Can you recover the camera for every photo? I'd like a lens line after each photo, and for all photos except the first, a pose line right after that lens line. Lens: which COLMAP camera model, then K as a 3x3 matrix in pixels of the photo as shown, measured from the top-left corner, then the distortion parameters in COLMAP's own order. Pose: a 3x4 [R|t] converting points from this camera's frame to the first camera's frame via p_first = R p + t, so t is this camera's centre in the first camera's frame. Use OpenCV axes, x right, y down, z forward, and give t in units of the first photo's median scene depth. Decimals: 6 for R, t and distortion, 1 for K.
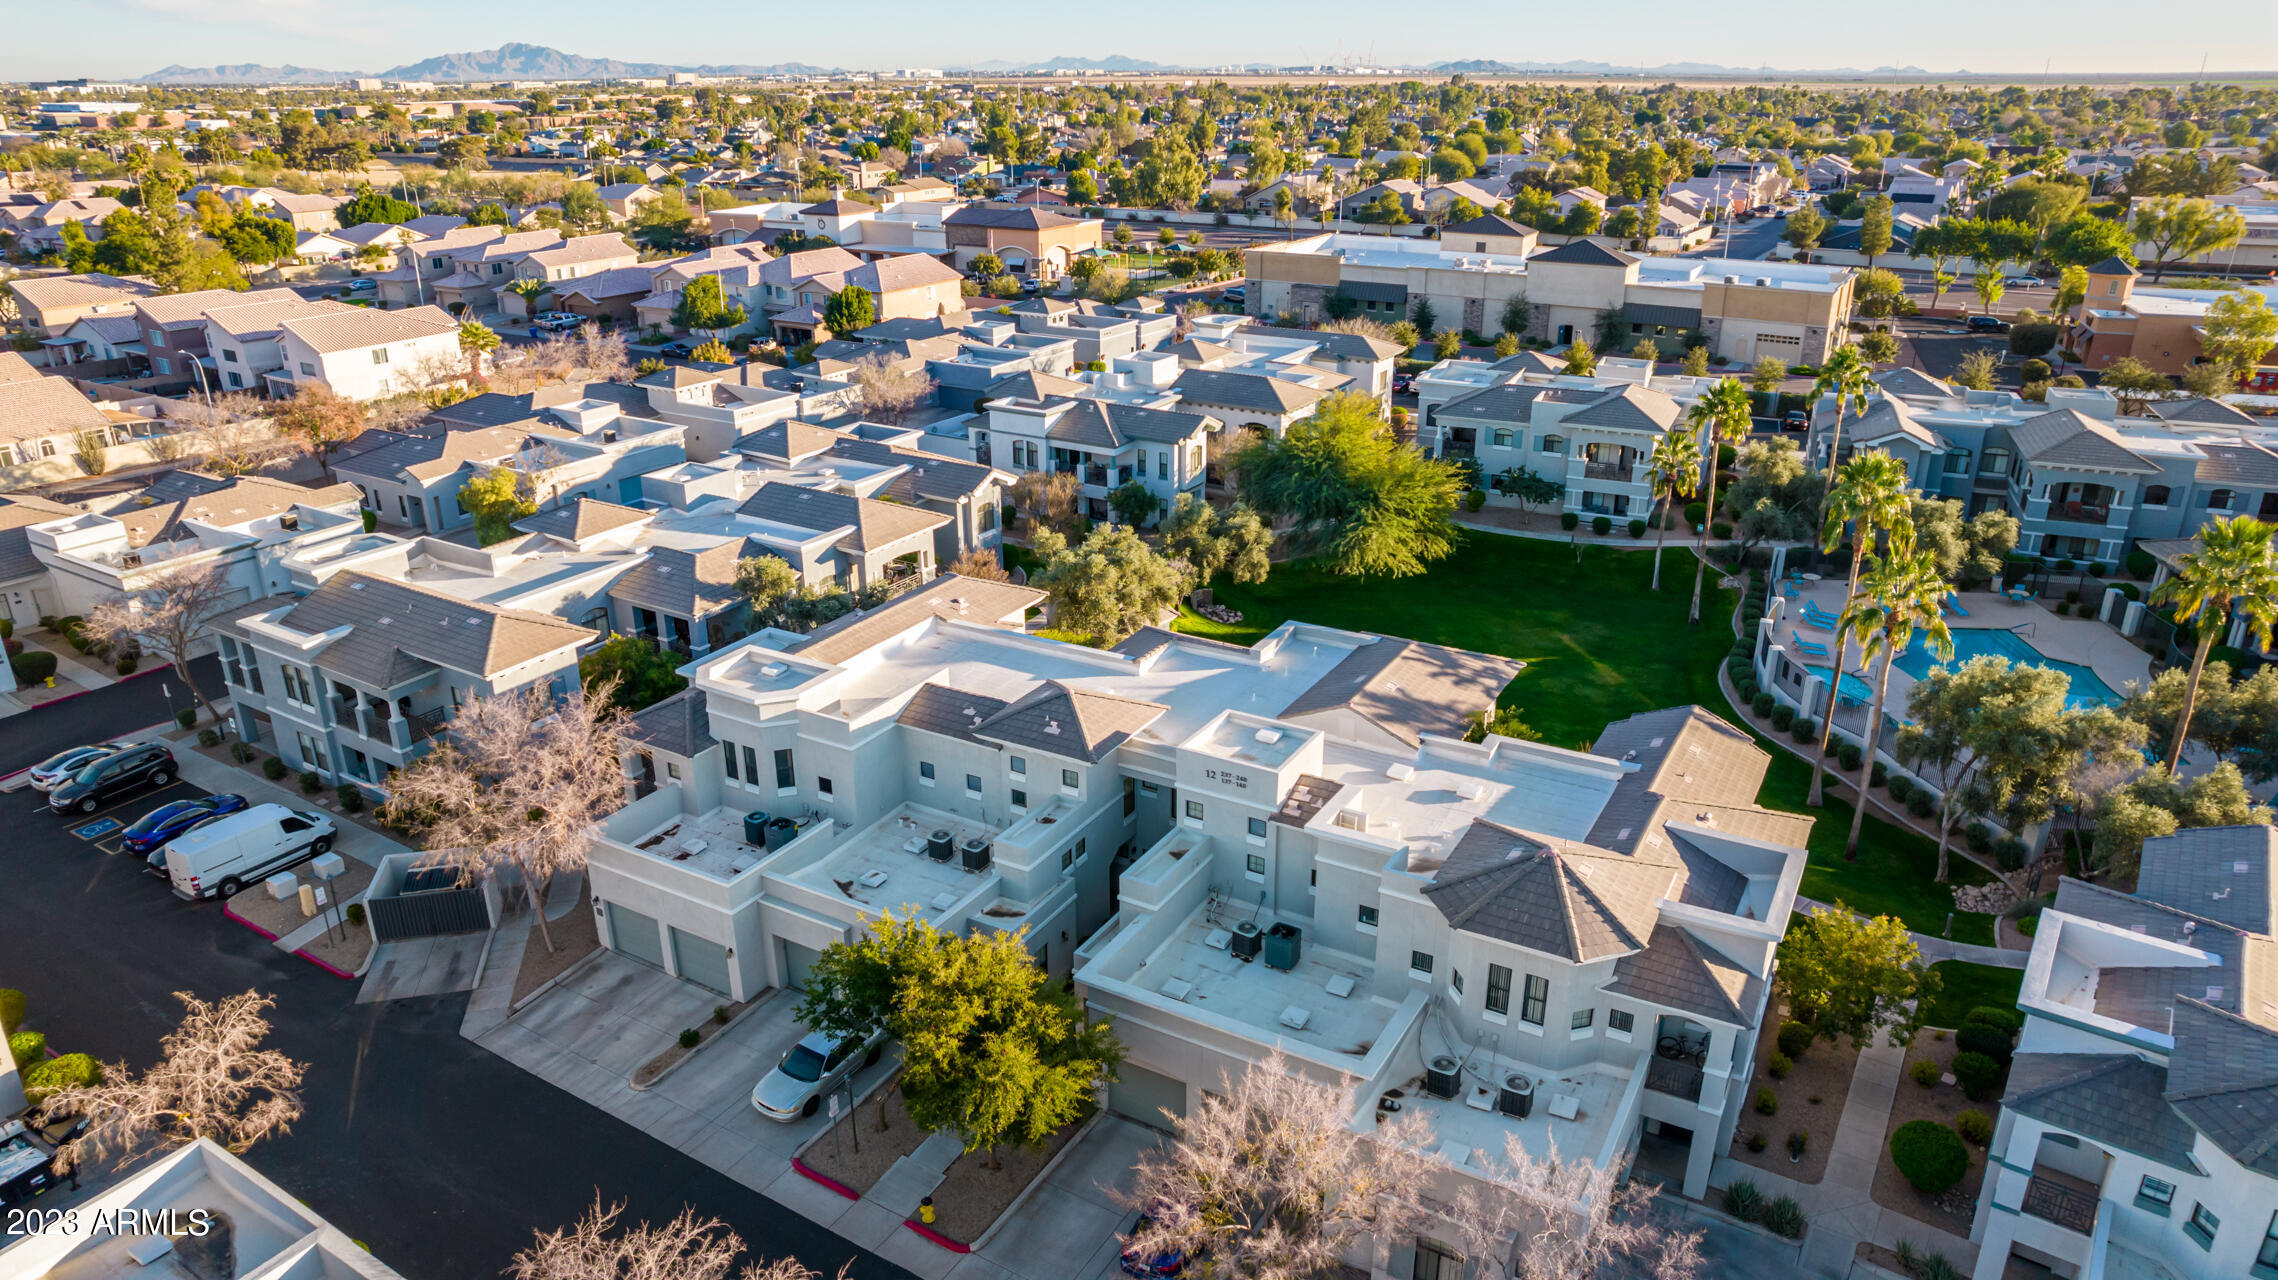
lens RADIAL K [[1459.5, 0, 1132.6], [0, 1459.5, 642.9], [0, 0, 1]] dist [-0.073276, 0.061467]
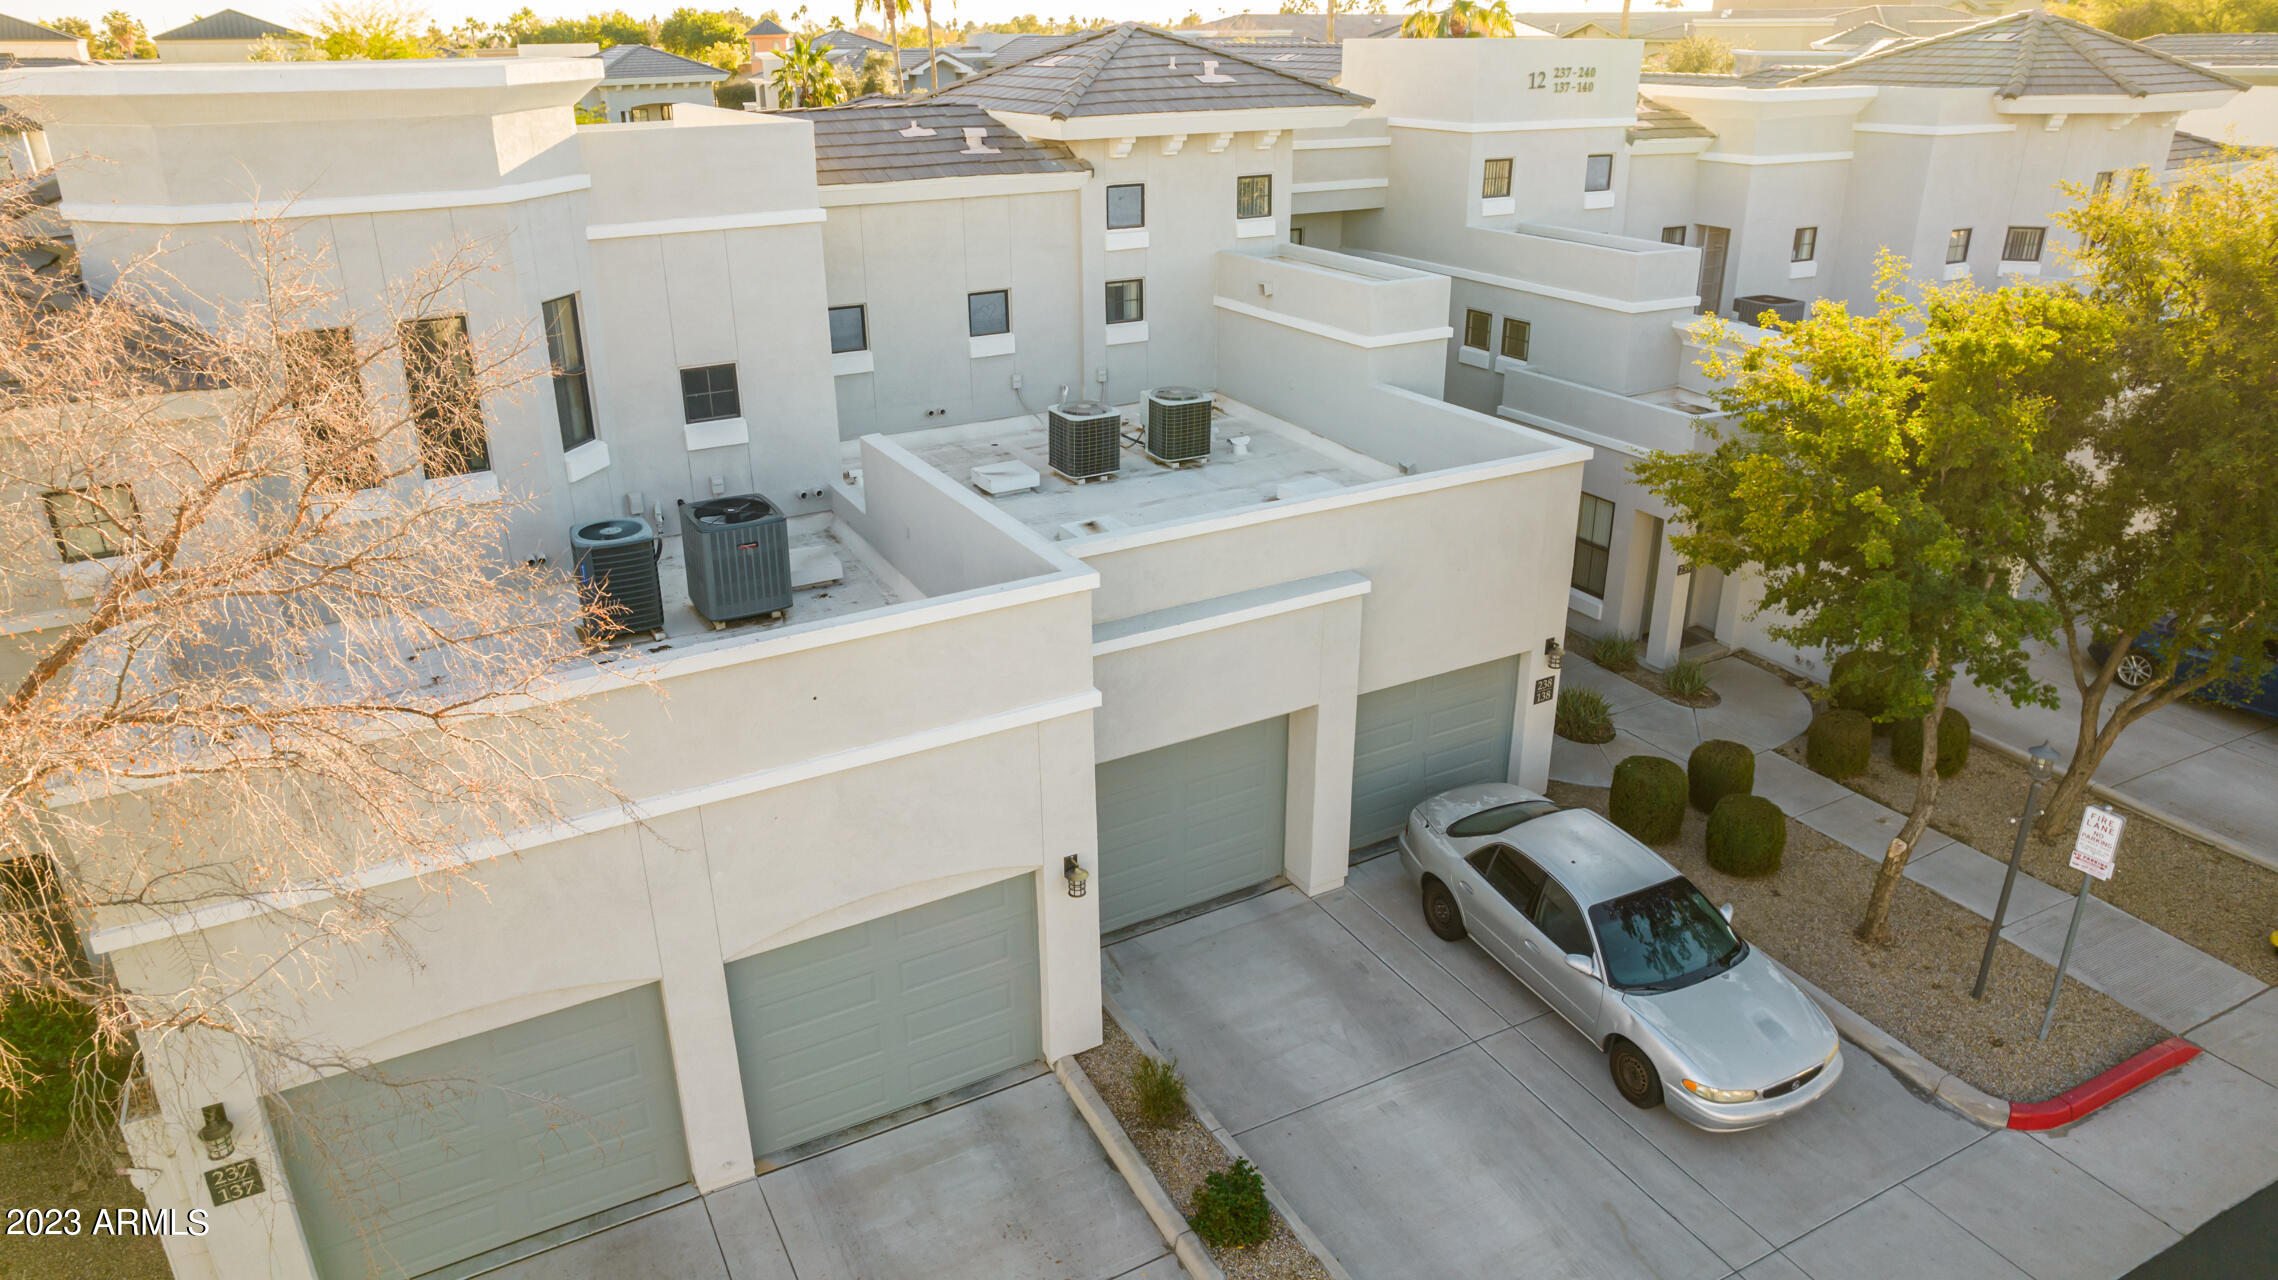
lens RADIAL K [[1459.5, 0, 1132.6], [0, 1459.5, 642.9], [0, 0, 1]] dist [-0.073276, 0.061467]
pose [[0.509473, -0.333854, 0.793082, -0.360444], [0.323219, 0.928423, 0.183193, 0.101335], [-0.797475, 0.163007, 0.580914, 0.644483]]
